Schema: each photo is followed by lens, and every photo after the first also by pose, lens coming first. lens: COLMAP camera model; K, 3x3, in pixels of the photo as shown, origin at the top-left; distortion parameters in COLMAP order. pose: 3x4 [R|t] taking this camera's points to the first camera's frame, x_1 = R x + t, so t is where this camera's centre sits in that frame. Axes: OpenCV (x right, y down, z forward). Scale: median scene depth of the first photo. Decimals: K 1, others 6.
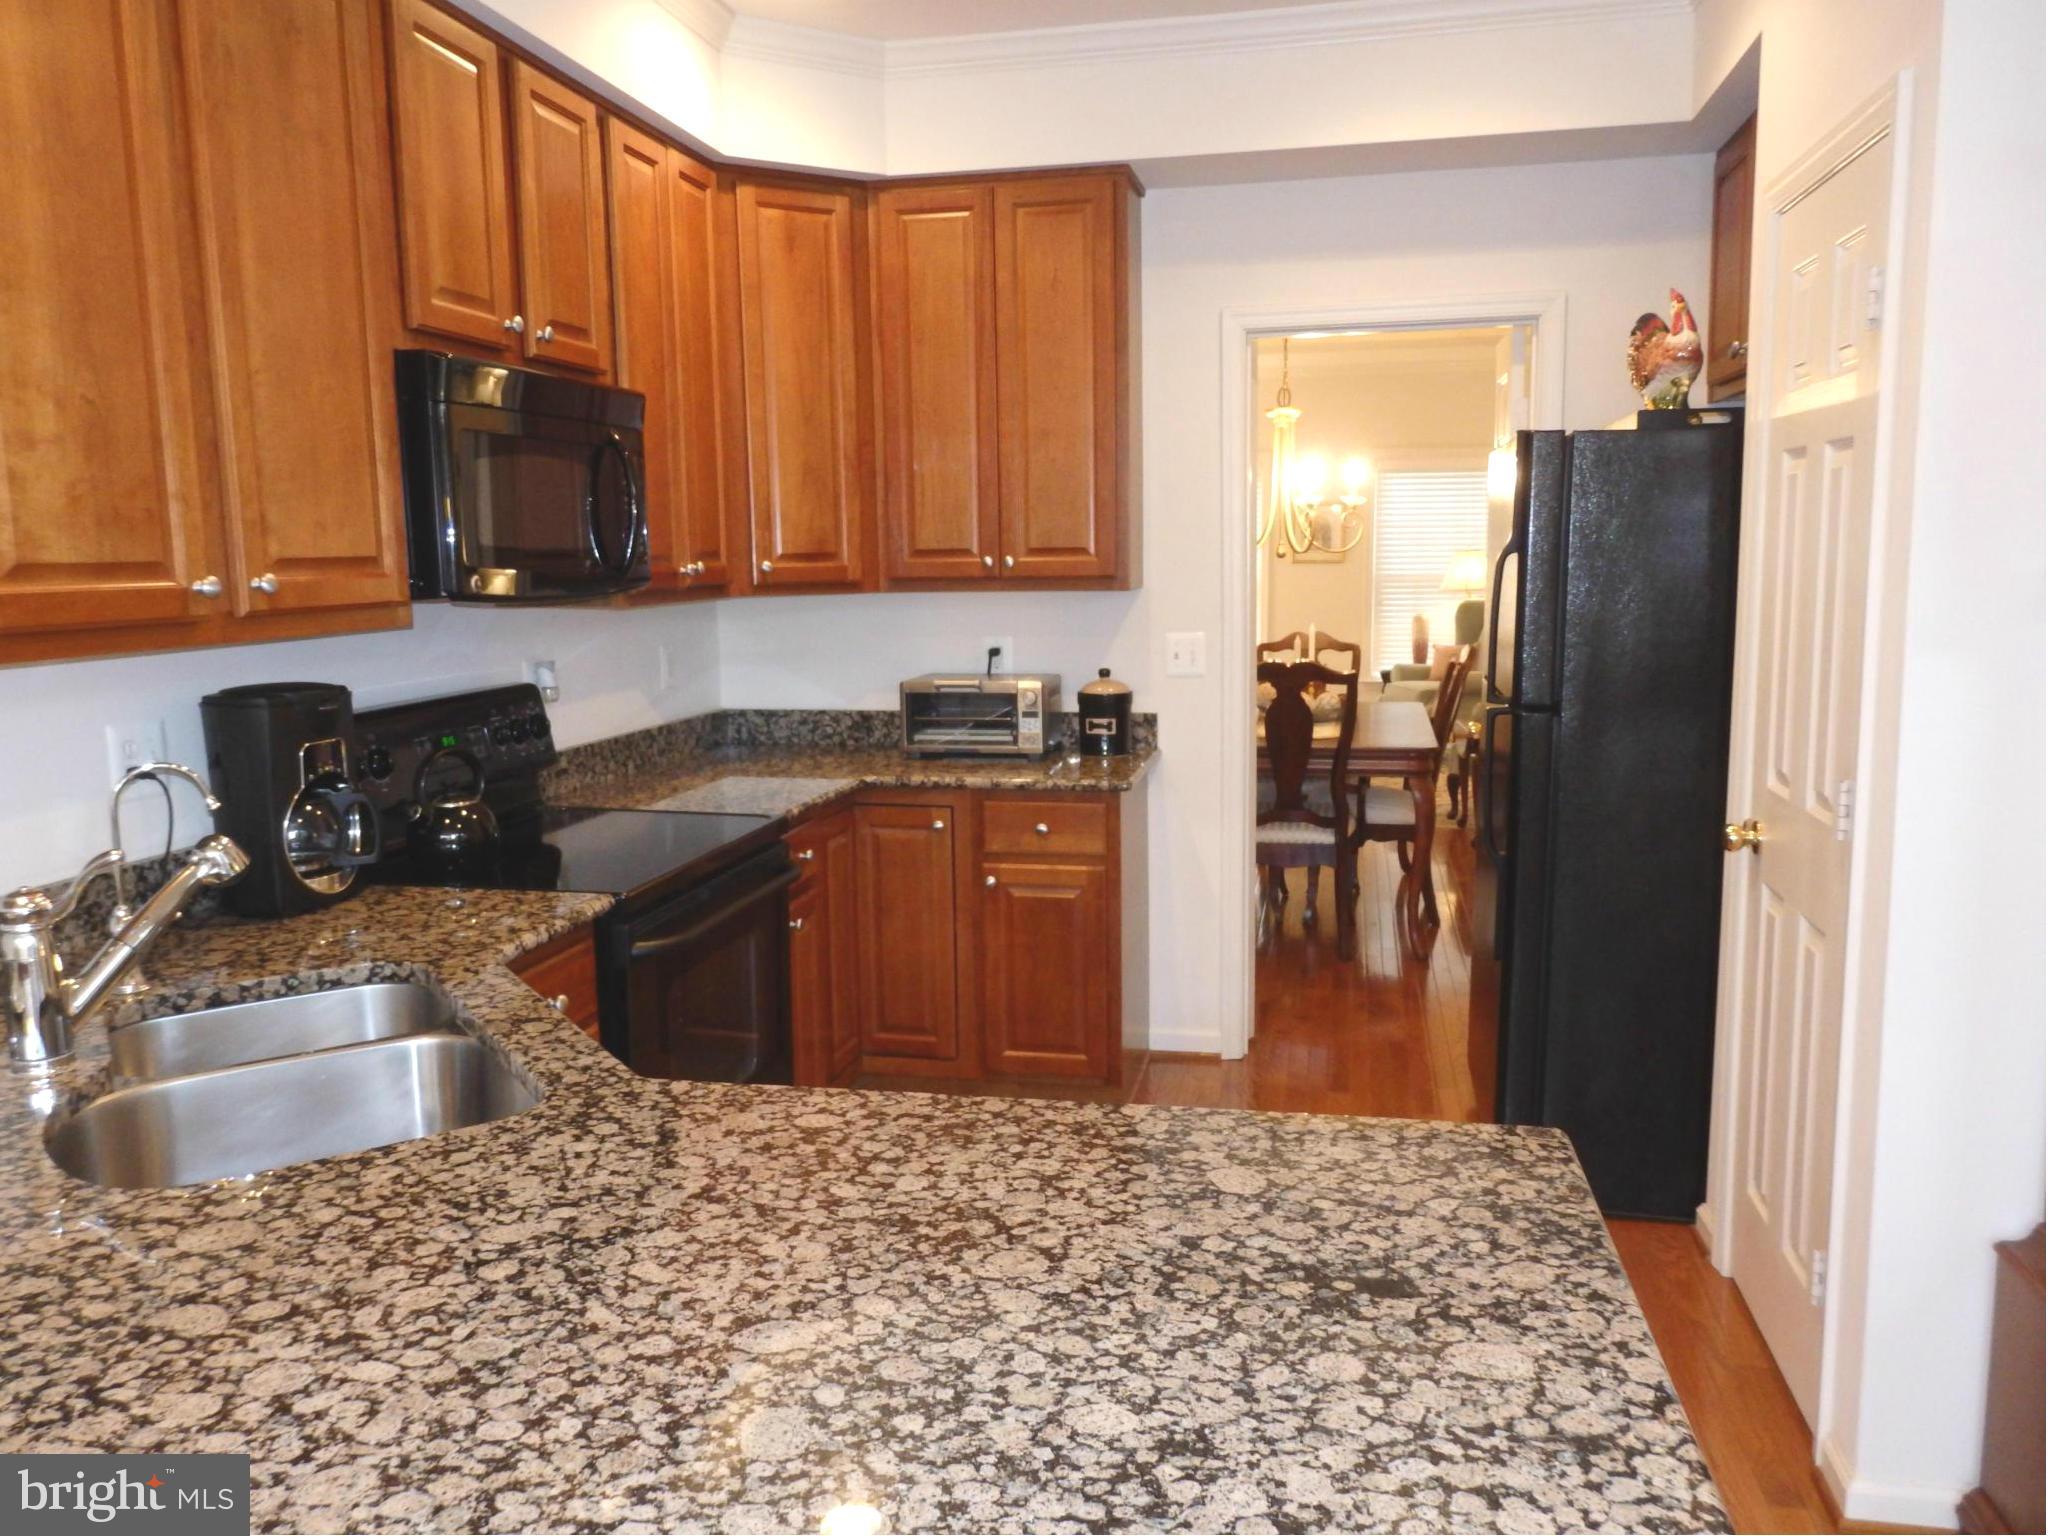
lens RADIAL K [[1524.6, 0, 1026.3], [0, 1524.6, 769.0], [0, 0, 1]] dist [0.005938, -0.009846]
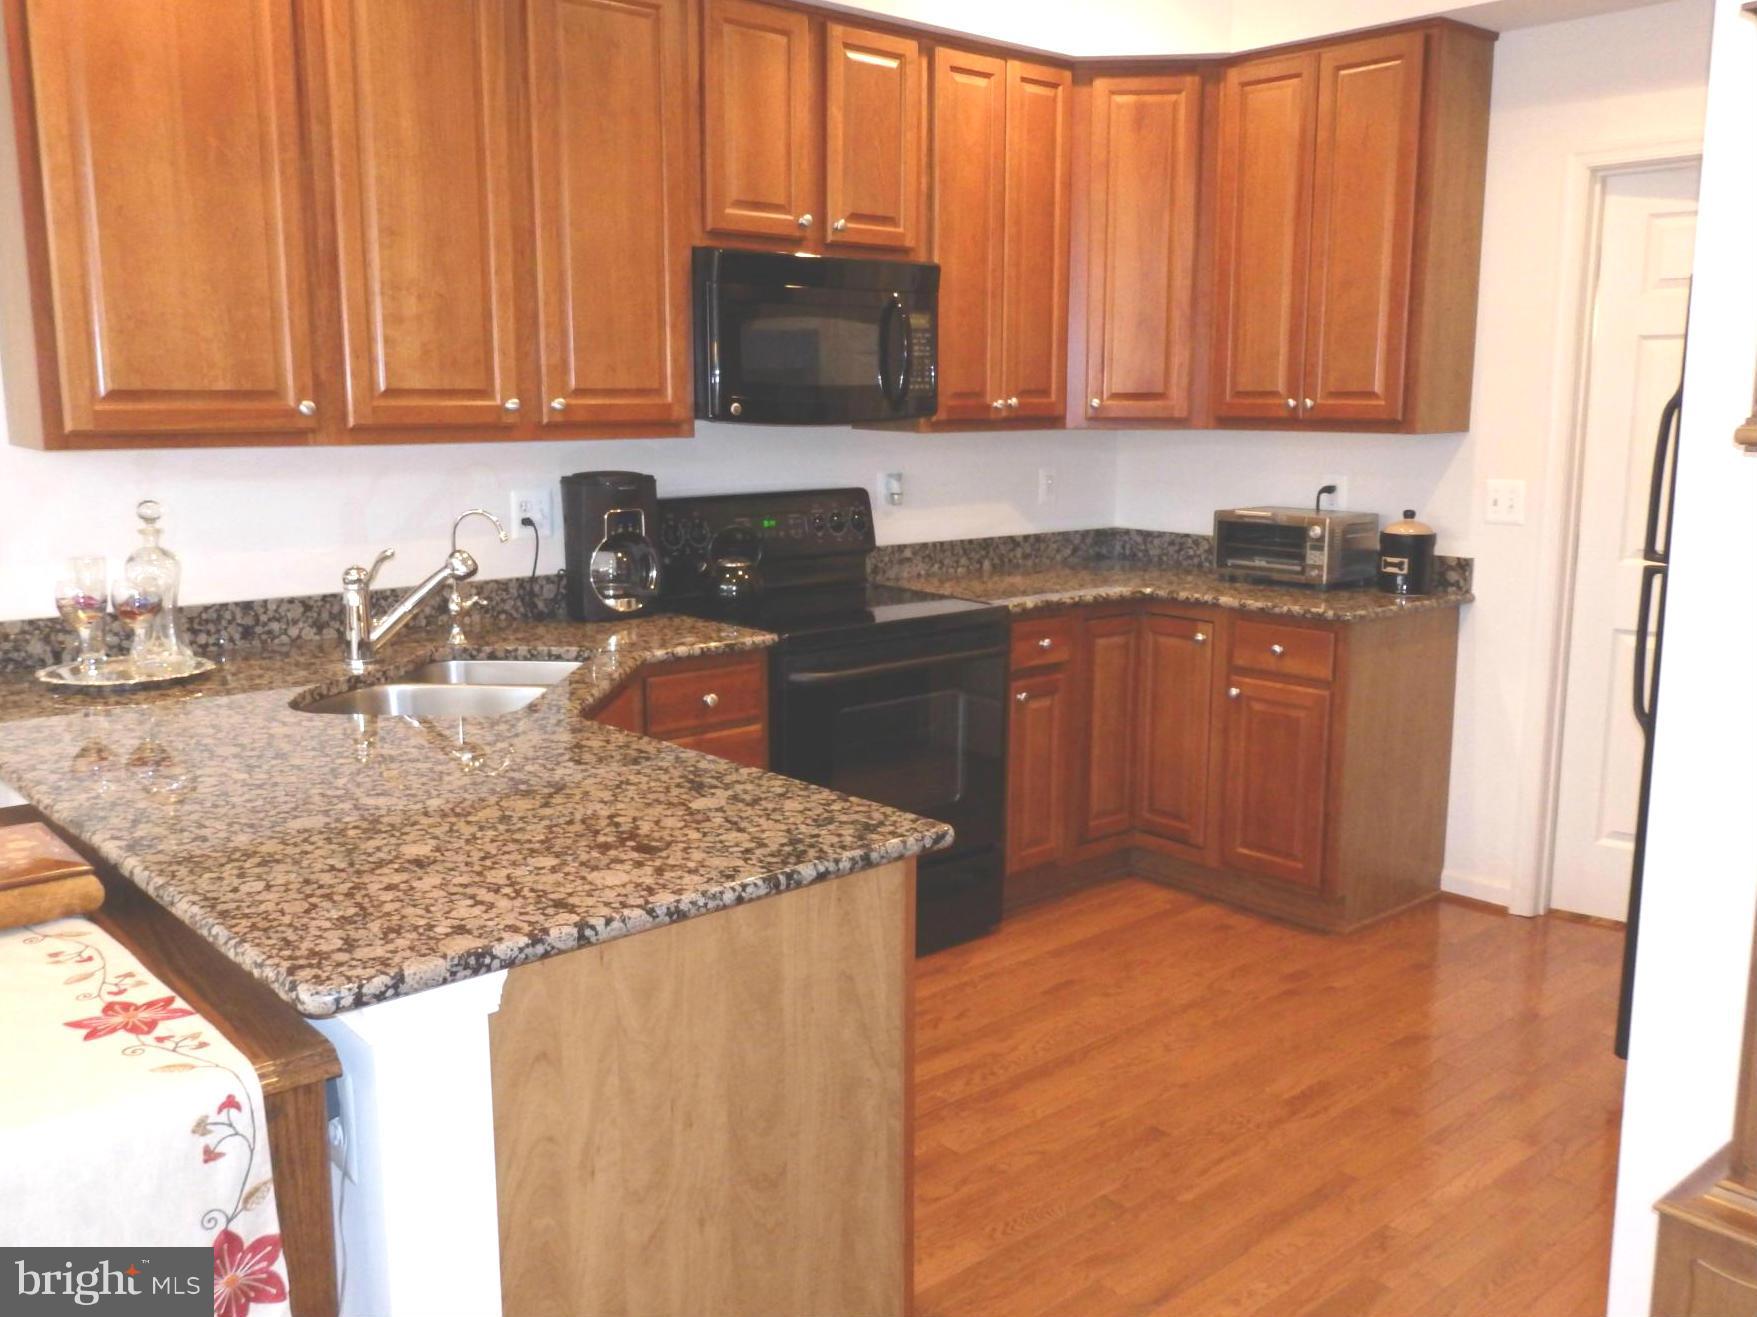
lens RADIAL K [[1528.0, 0, 878.0], [0, 1528.0, 659.9], [0, 0, 1]] dist [0.008058, -0.005615]
pose [[0.803488, 0.119337, -0.583237, 0.607106], [-0.099646, 0.992840, 0.065869, 0.003917], [0.586922, 0.005192, 0.809627, -0.077324]]
